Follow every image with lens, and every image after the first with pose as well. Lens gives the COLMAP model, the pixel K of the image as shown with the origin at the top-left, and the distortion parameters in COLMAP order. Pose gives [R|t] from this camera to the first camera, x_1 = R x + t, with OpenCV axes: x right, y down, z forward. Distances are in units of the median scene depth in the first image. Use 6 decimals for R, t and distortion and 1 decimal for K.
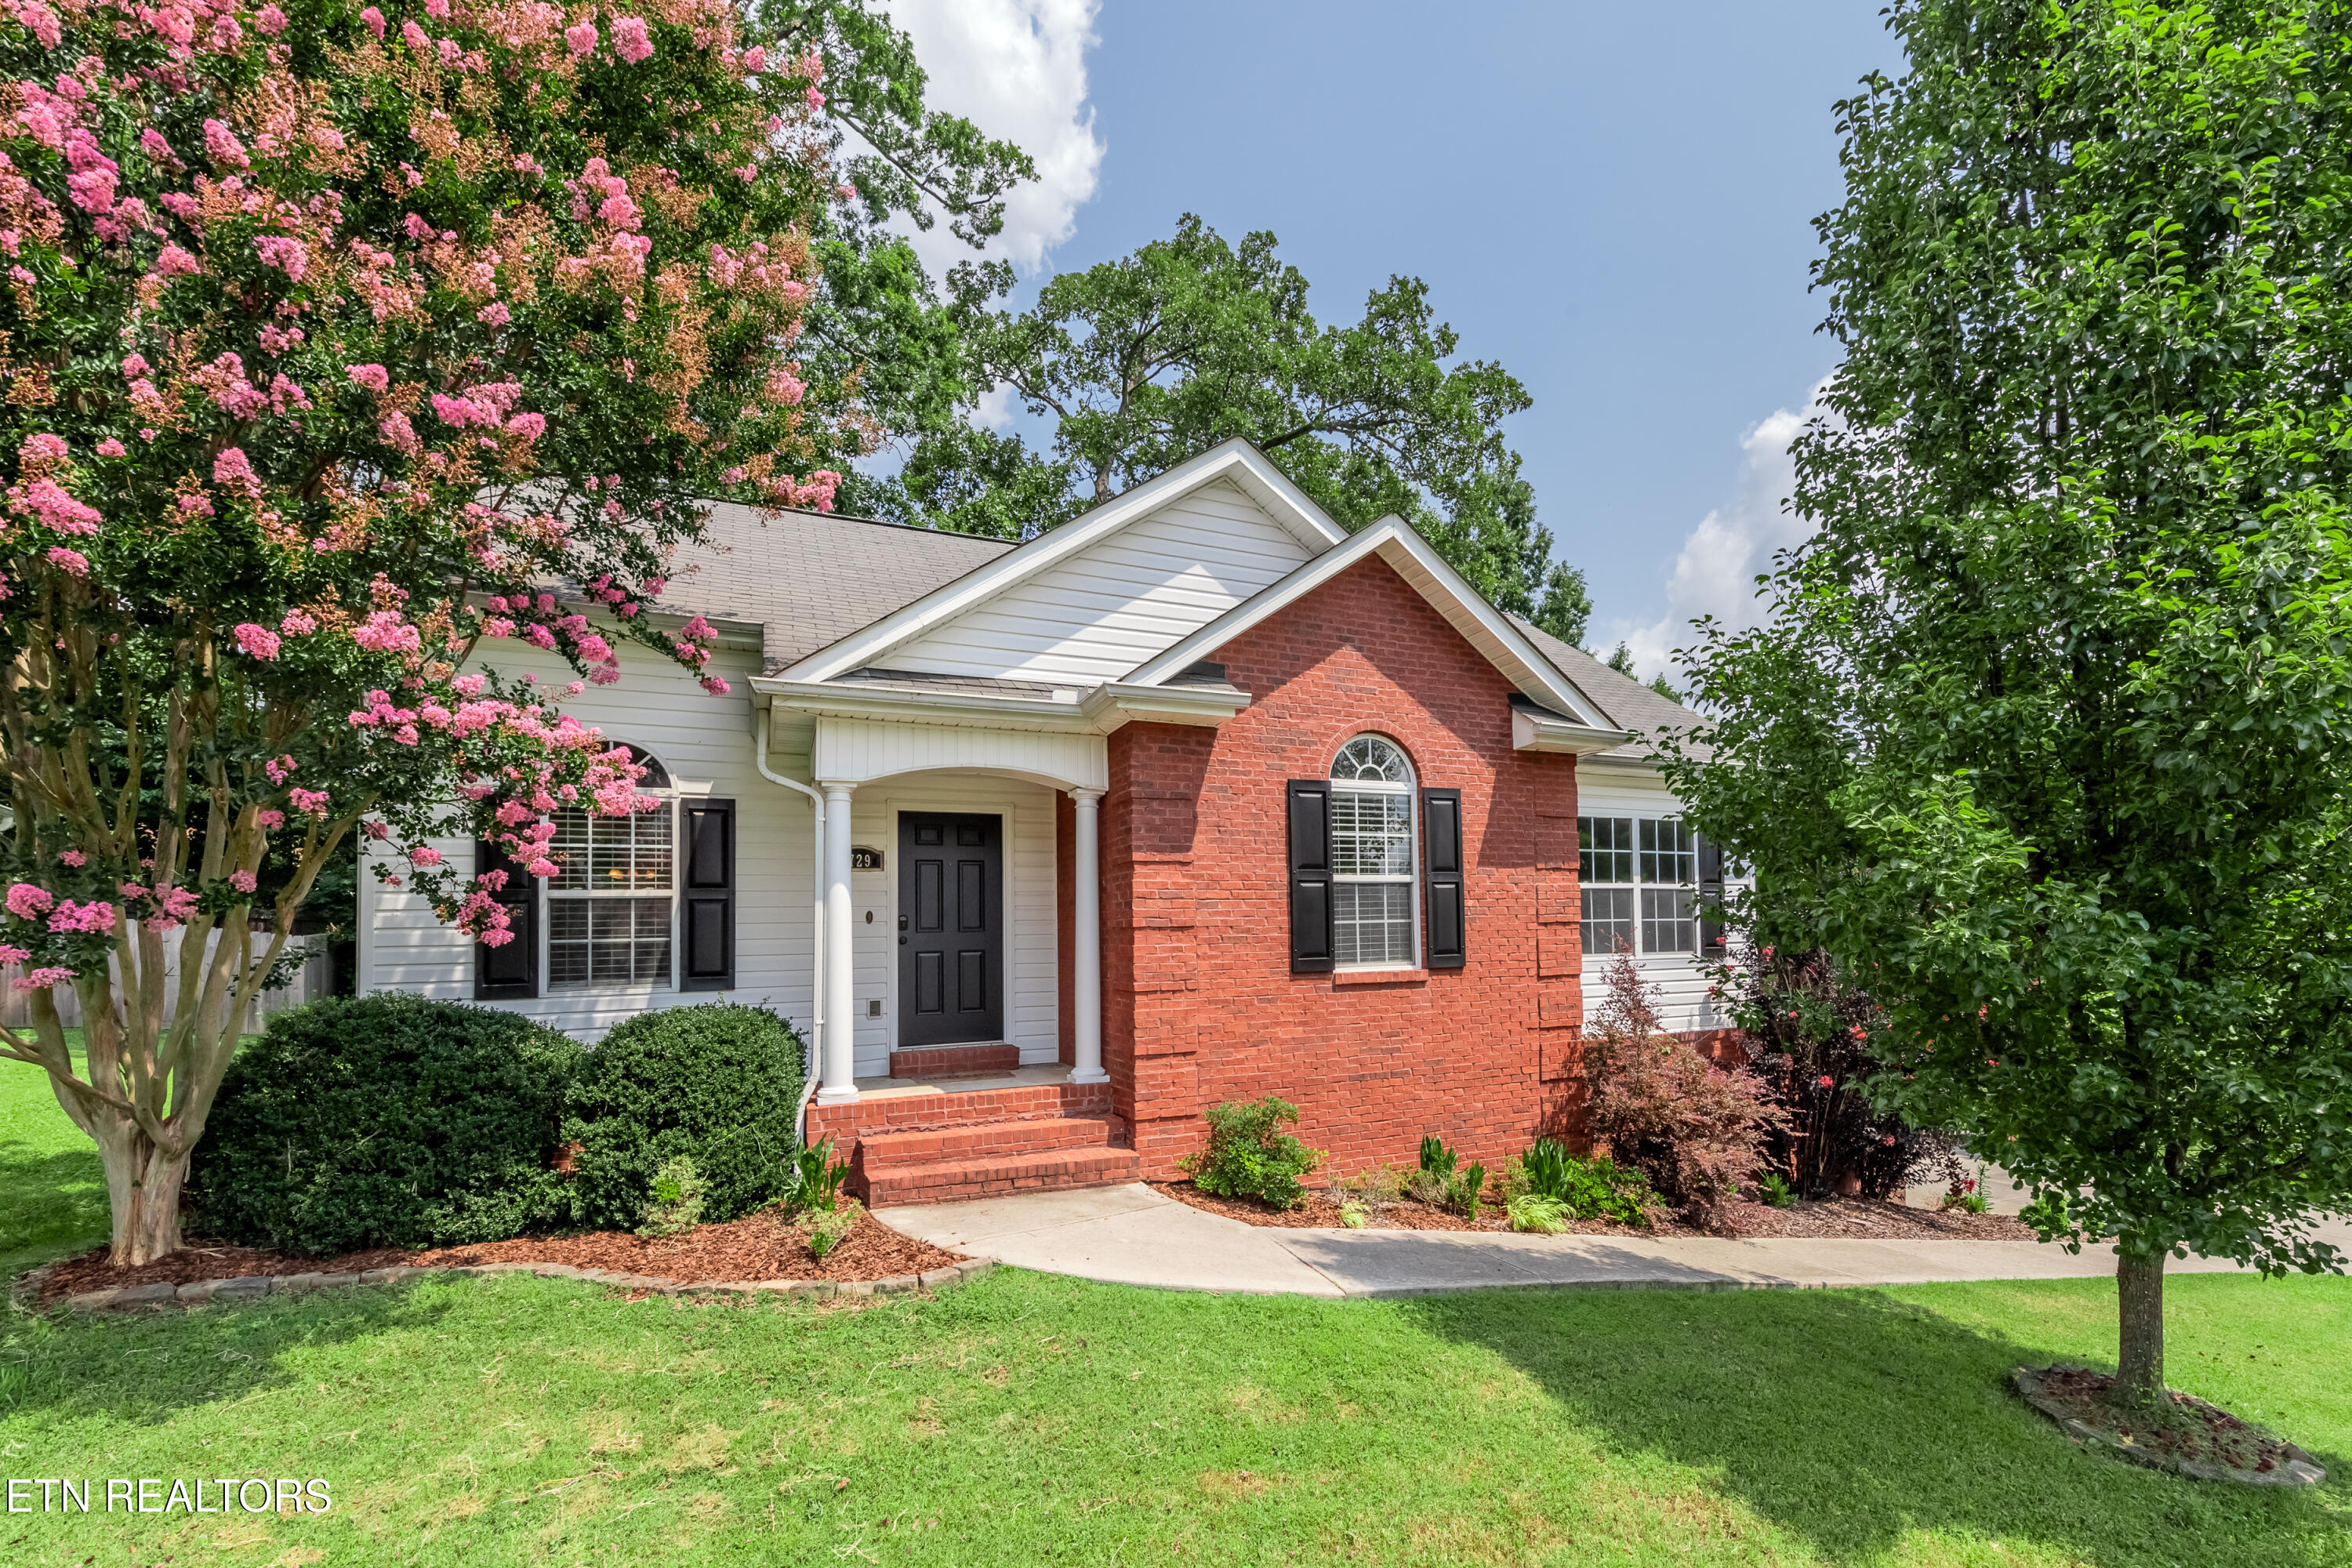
lens RADIAL K [[1057.7, 0, 1228.4], [0, 1057.7, 925.5], [0, 0, 1]] dist [-0.003140, -0.001121]
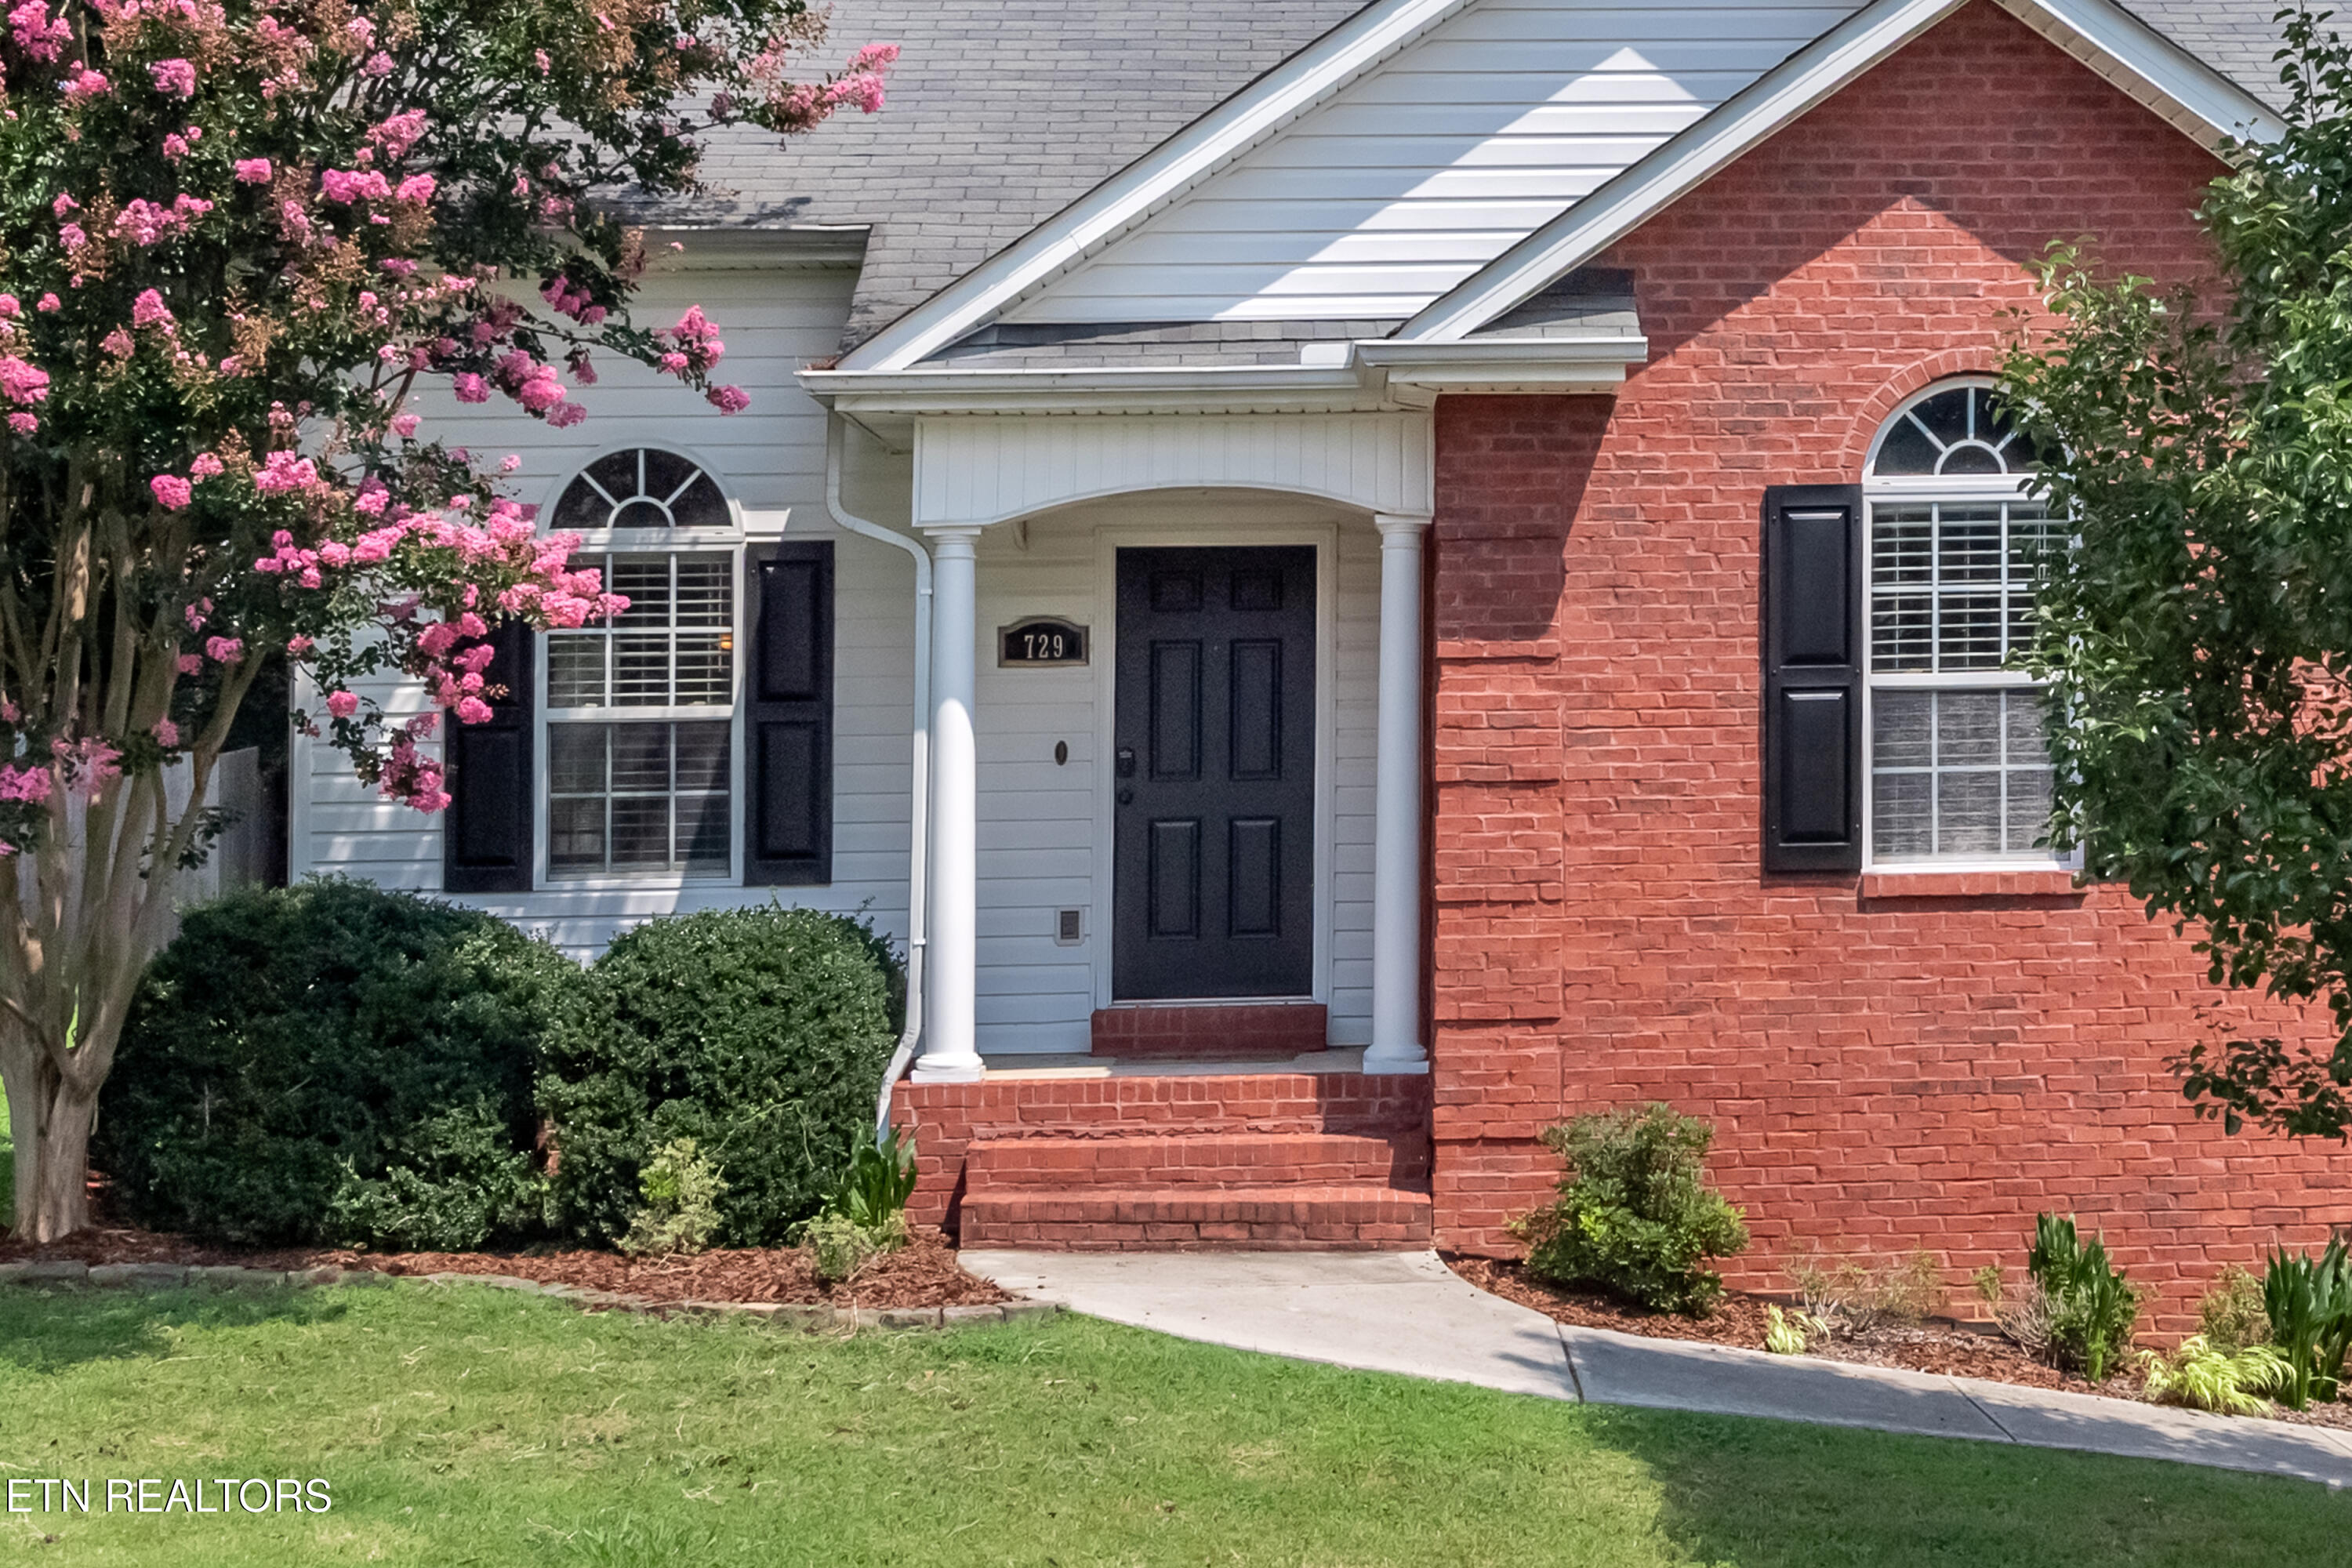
lens RADIAL K [[3205.4, 0, 1180.5], [0, 3205.4, 790.9], [0, 0, 1]] dist [0.015104, 0.000000]
pose [[0.908820, 0.007971, -0.417111, 0.485448], [0.002062, 0.999719, 0.023598, -0.033556], [0.417182, -0.022307, 0.908549, -0.550125]]
